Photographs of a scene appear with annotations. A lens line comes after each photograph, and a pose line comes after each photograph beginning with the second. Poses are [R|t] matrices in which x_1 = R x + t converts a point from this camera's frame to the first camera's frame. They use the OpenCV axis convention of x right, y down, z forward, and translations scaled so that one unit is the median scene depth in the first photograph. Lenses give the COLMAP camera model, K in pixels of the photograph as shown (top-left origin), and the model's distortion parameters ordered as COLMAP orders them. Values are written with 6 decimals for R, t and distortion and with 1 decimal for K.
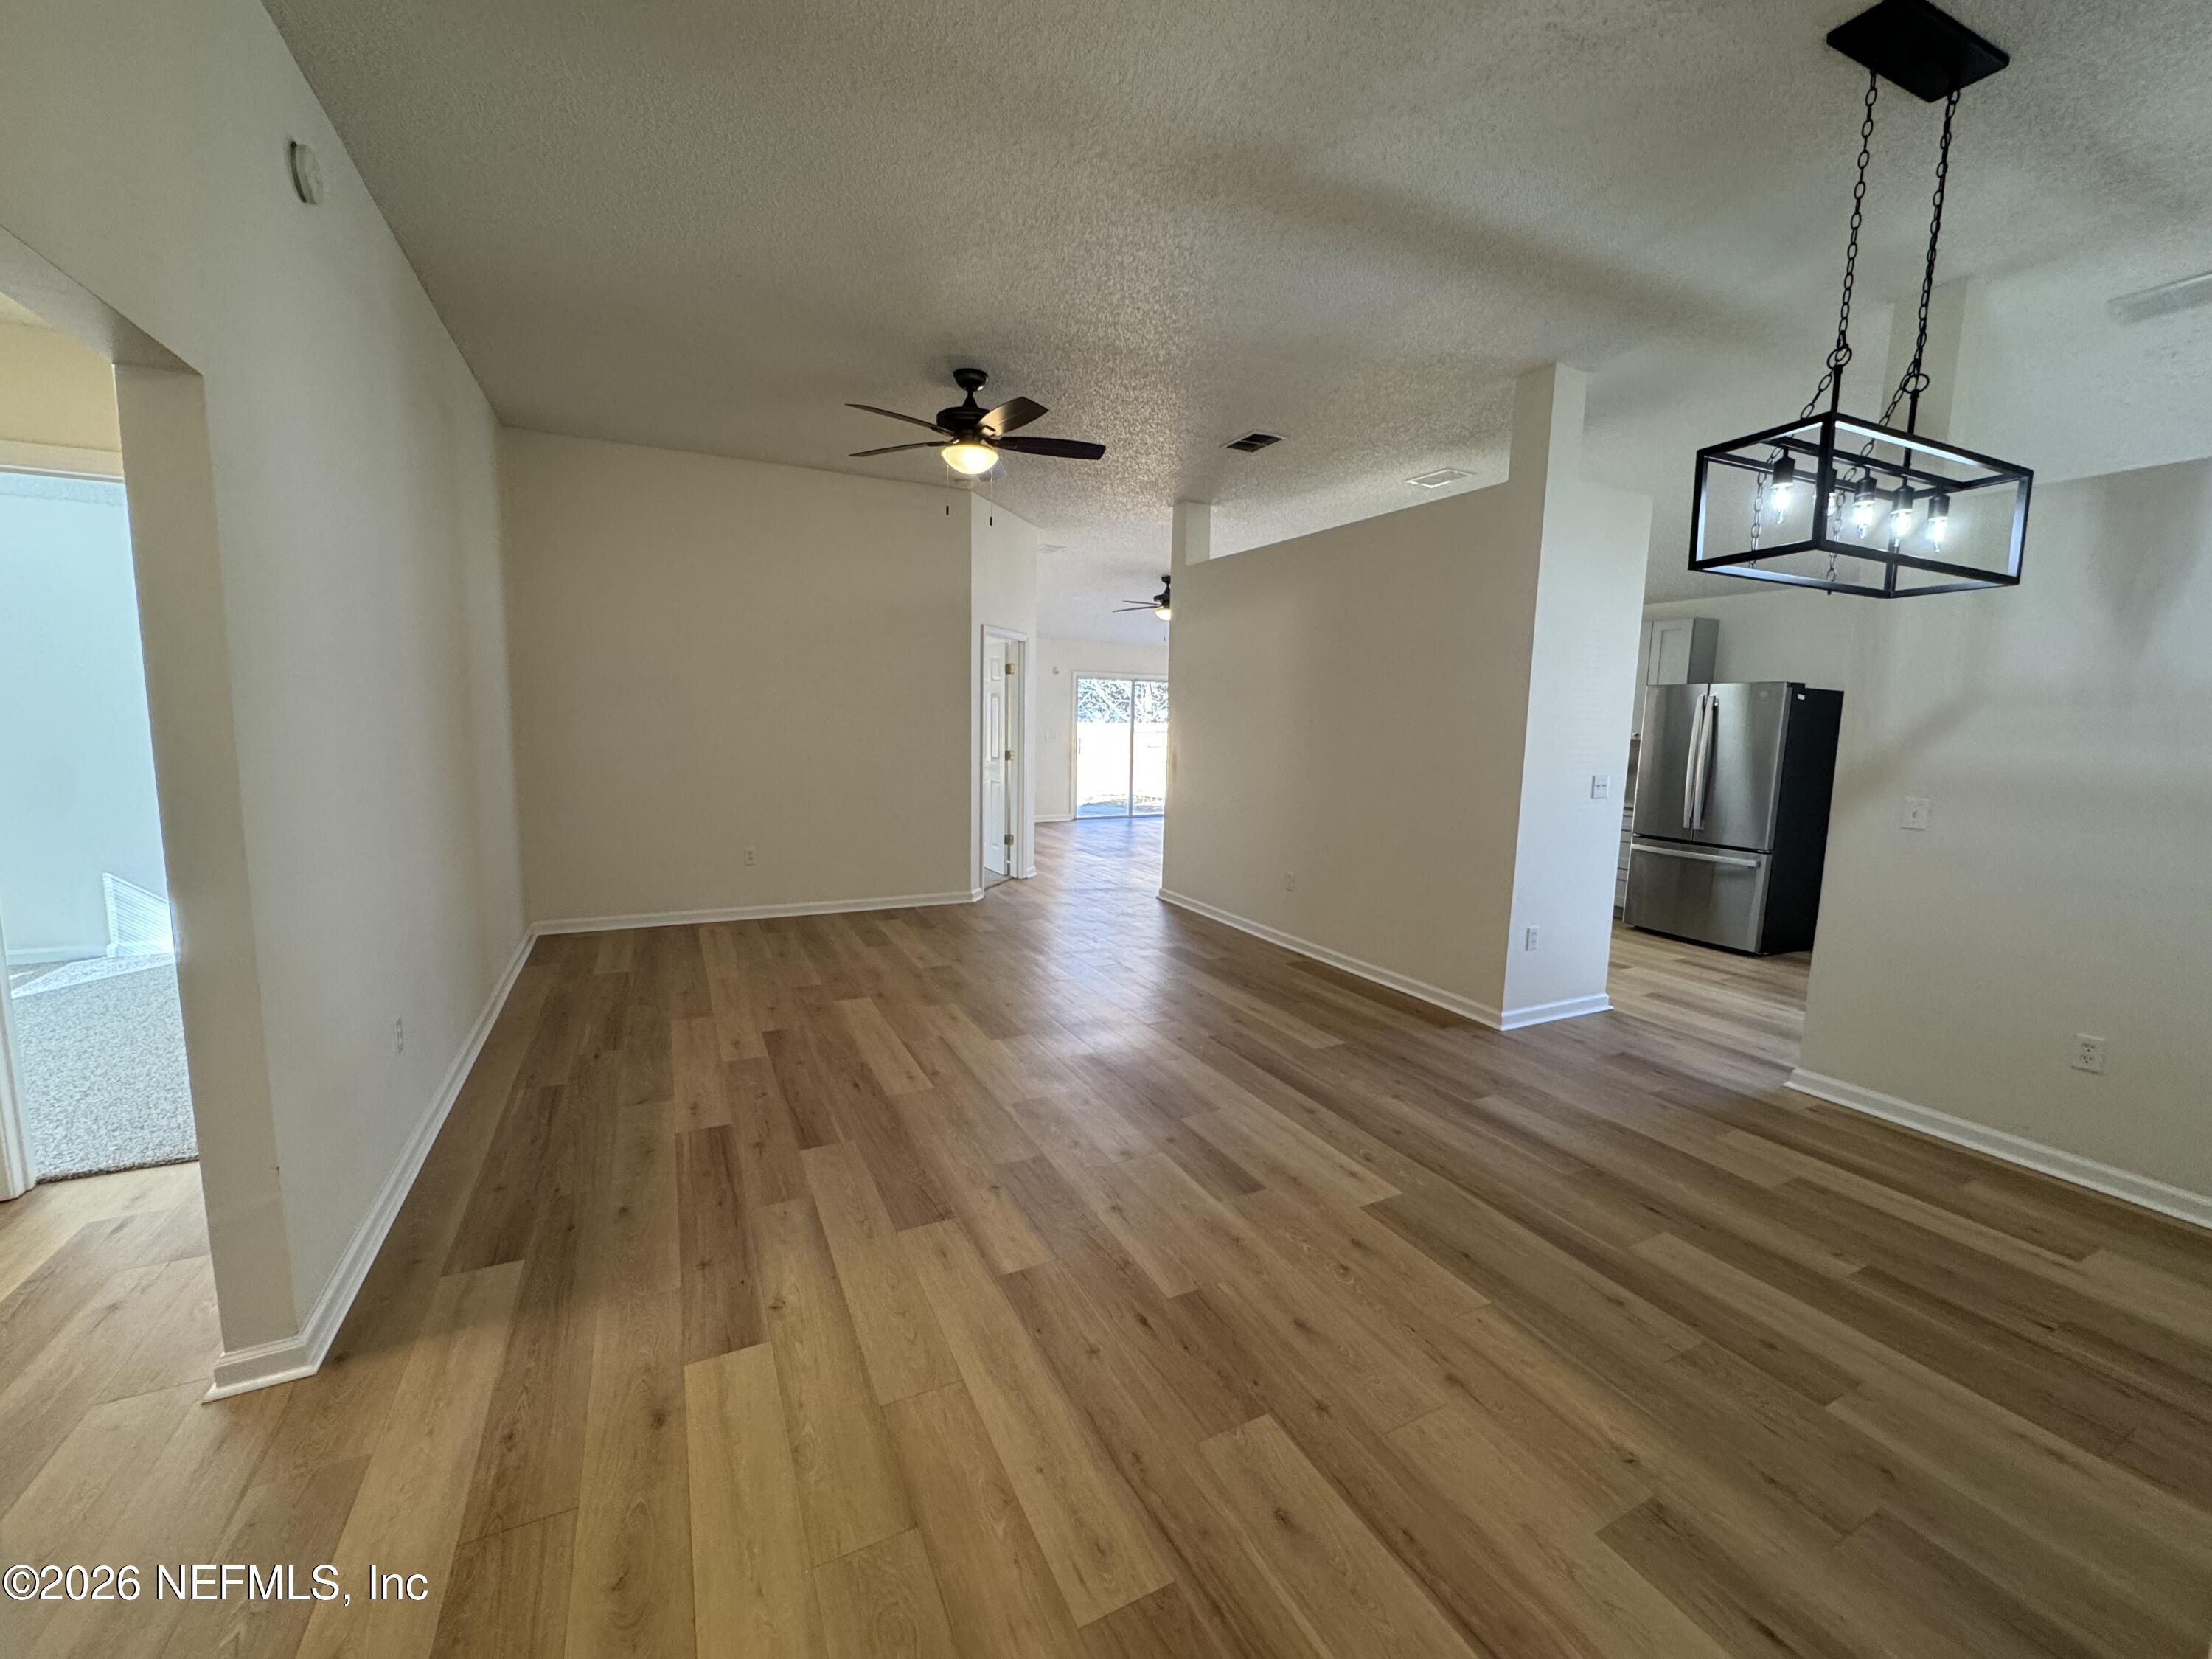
lens RADIAL K [[881.5, 0, 1106.0], [0, 881.5, 829.5], [0, 0, 1]] dist [-0.001949, -0.000655]
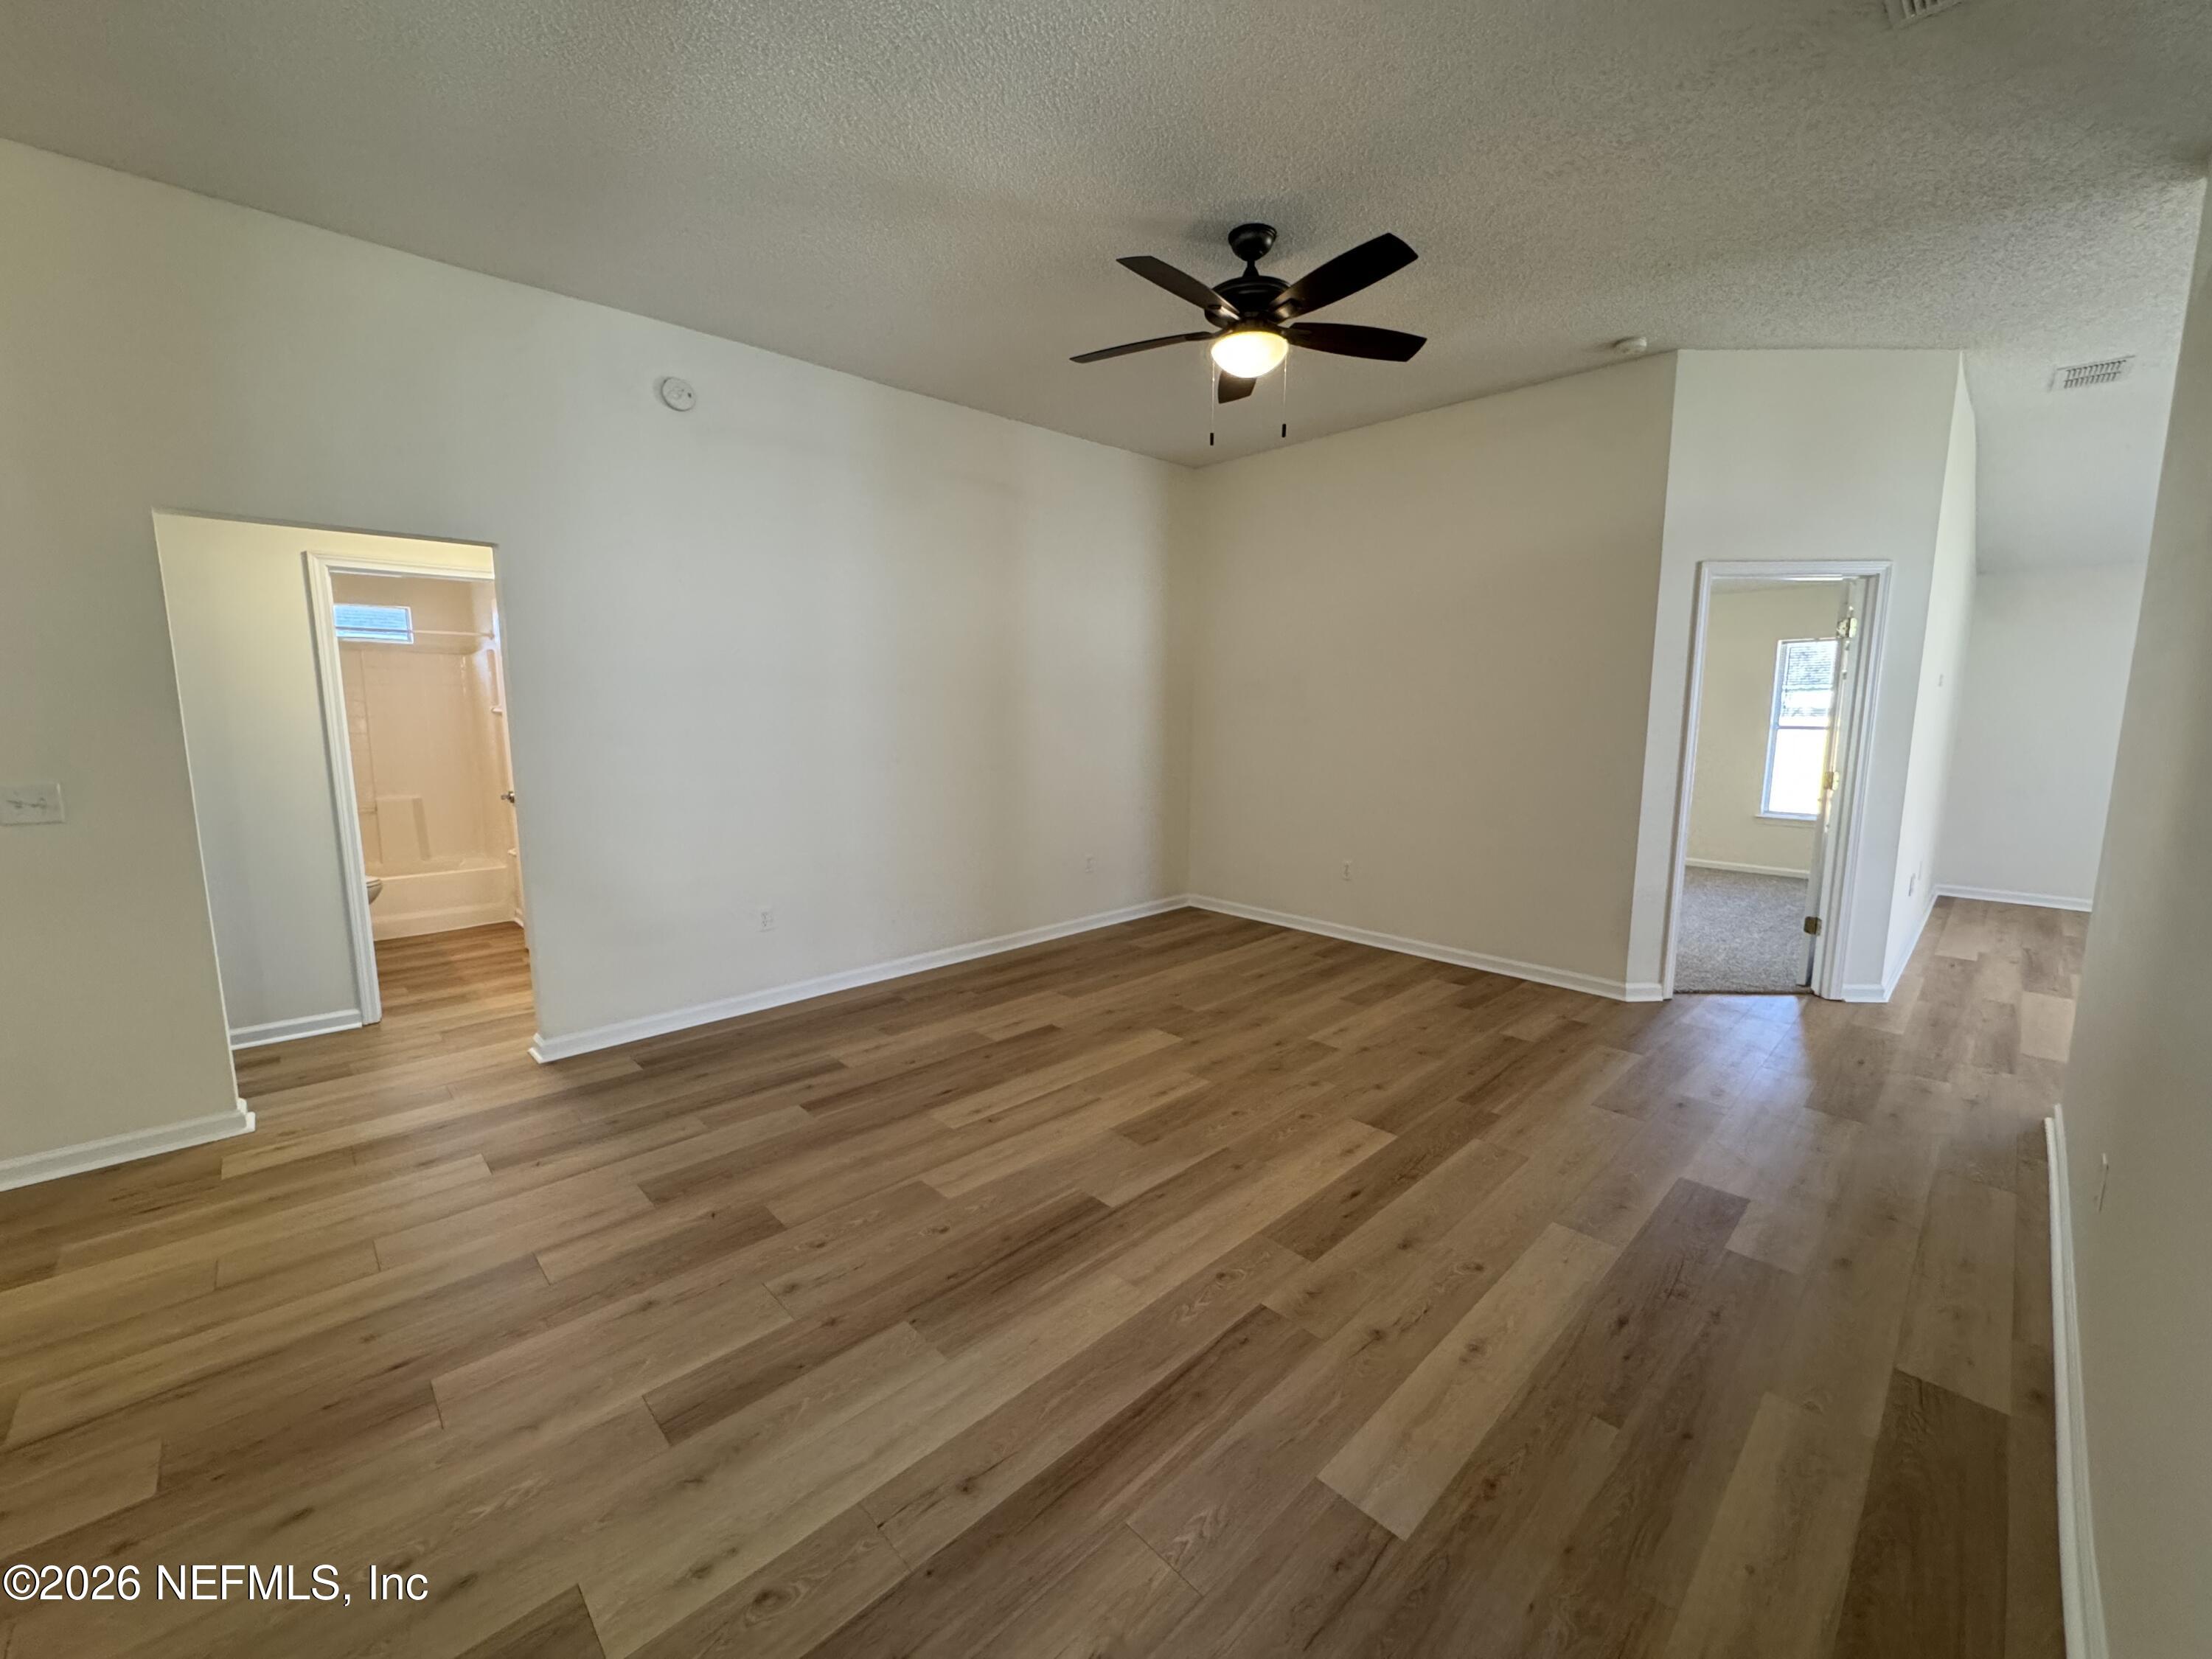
lens RADIAL K [[881.5, 0, 1106.0], [0, 881.5, 829.5], [0, 0, 1]] dist [-0.001949, -0.000655]
pose [[0.294165, 0.114260, -0.948900, 0.781932], [-0.119651, 0.989420, 0.082047, -0.115177], [0.948235, 0.089401, 0.304725, 1.007988]]
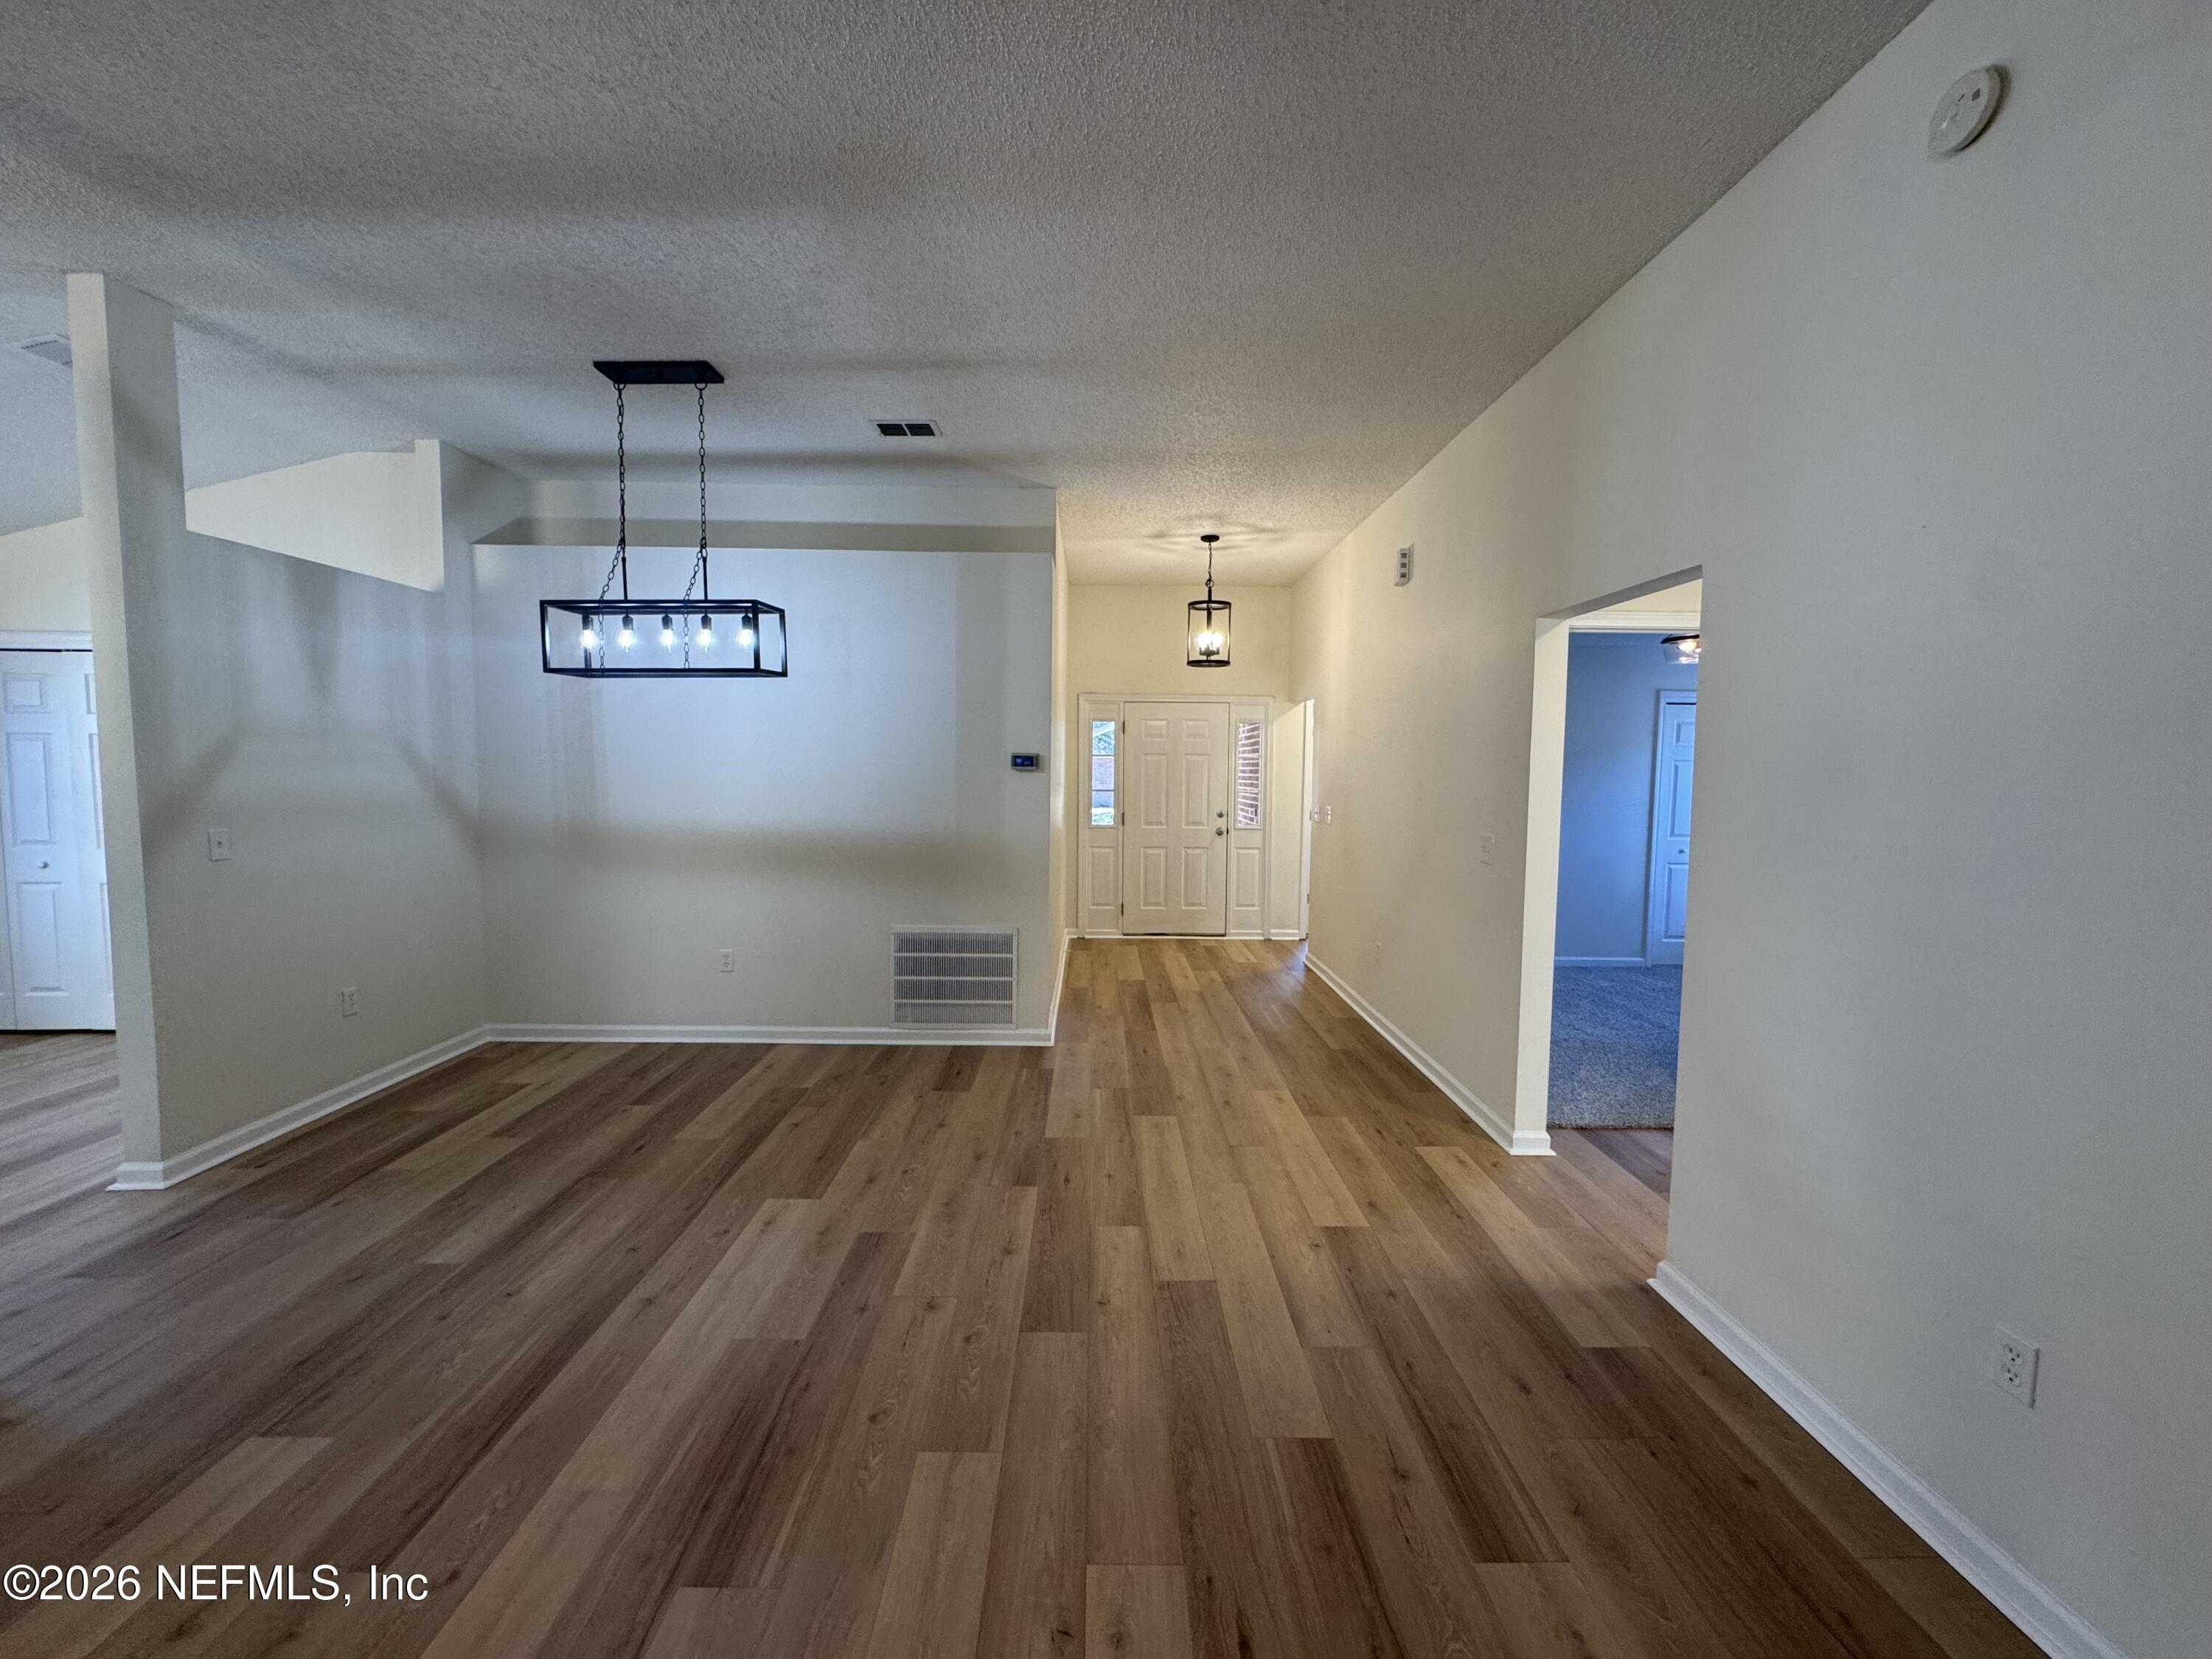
lens RADIAL K [[881.5, 0, 1106.0], [0, 881.5, 829.5], [0, 0, 1]] dist [-0.001949, -0.000655]
pose [[-0.897947, -0.064714, 0.435319, -0.459238], [0.024708, 0.980157, 0.196675, -0.228212], [-0.439408, 0.187360, -0.878531, 1.592961]]
